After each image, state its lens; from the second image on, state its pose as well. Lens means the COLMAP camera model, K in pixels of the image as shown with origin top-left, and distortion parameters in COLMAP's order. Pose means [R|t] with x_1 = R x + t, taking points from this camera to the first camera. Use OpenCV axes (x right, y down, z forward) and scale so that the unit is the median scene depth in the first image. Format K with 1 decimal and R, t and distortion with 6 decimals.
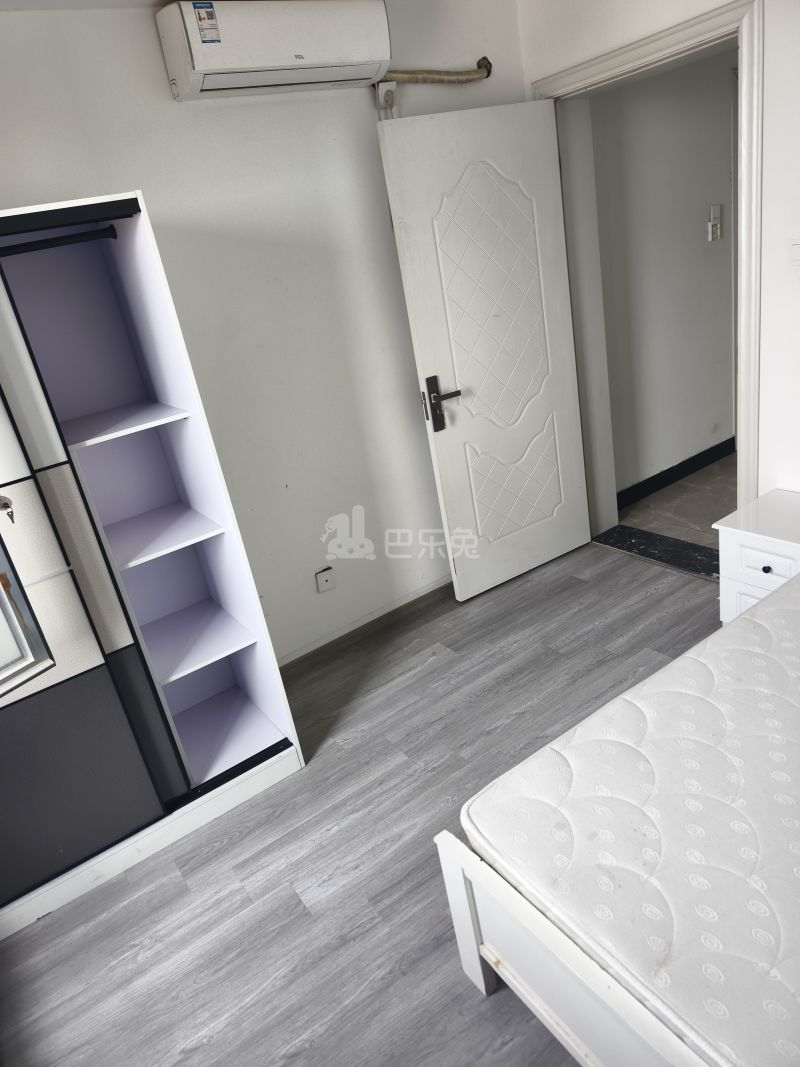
lens RADIAL K [[720.2, 0, 400.0], [0, 720.2, 533.5], [0, 0, 1]] dist [-0.000986, -0.003278]
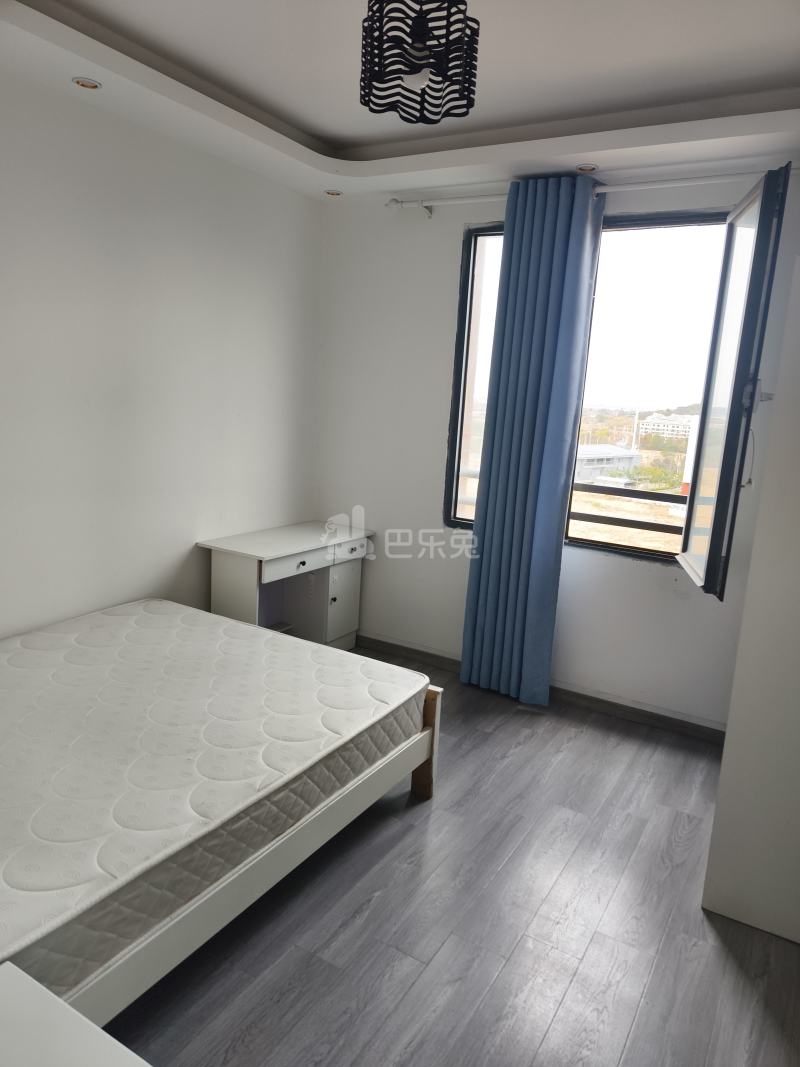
lens RADIAL K [[720.2, 0, 400.0], [0, 720.2, 533.5], [0, 0, 1]] dist [-0.000986, -0.003278]
pose [[-0.910223, 0.196759, -0.364389, 0.537949], [-0.059495, 0.808657, 0.585264, -0.662873], [0.409822, 0.554400, -0.724352, 1.571306]]
